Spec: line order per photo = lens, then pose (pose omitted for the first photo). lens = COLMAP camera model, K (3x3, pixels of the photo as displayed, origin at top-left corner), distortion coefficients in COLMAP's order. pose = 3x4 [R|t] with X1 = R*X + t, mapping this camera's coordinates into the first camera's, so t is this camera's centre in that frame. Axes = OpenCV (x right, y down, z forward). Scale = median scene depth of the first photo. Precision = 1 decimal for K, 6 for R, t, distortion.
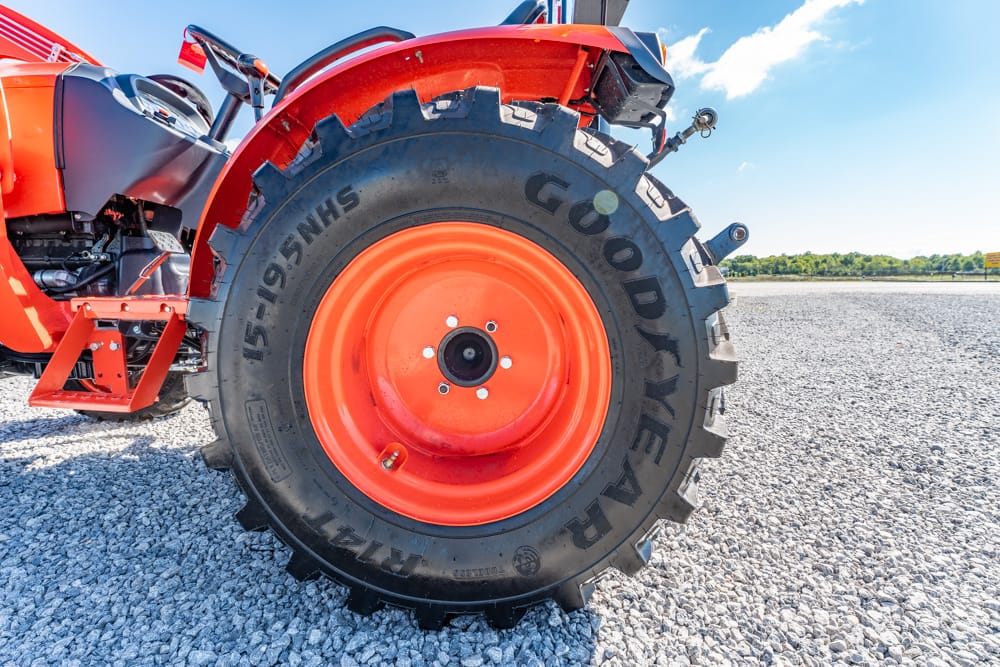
lens RADIAL K [[462.1, 0, 500.0], [0, 462.1, 333.5], [0, 0, 1]] dist [-0.001219, -0.000135]
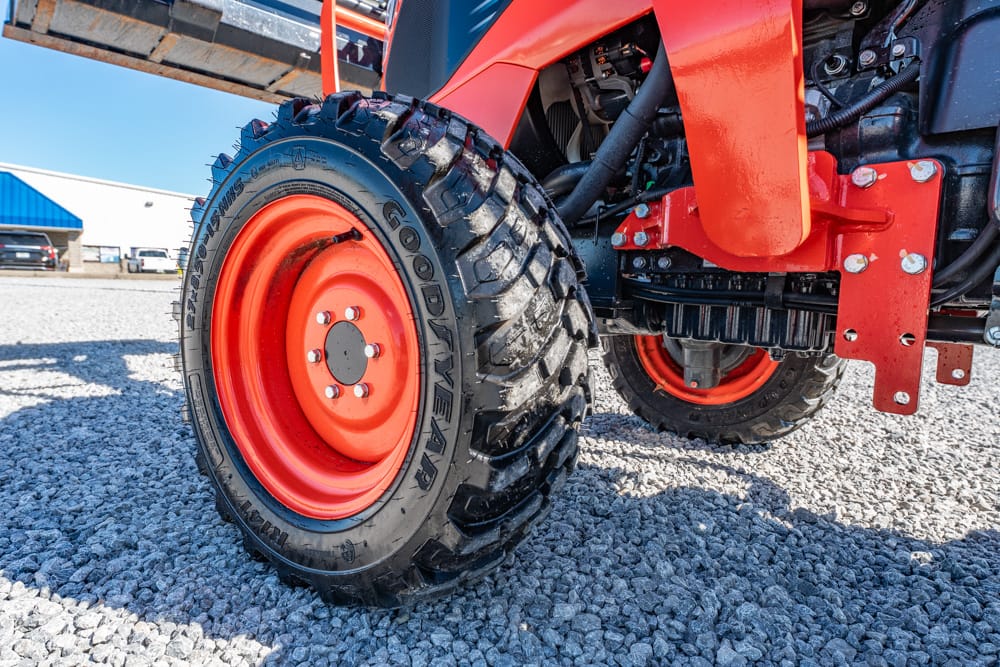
lens RADIAL K [[576.9, 0, 500.0], [0, 576.9, 333.5], [0, 0, 1]] dist [-0.000742, -0.000365]
pose [[0.707722, 0.090679, -0.700647, -1.106801], [-0.123942, 0.992284, 0.003229, 0.192365], [0.695534, 0.084554, 0.713500, 0.623329]]
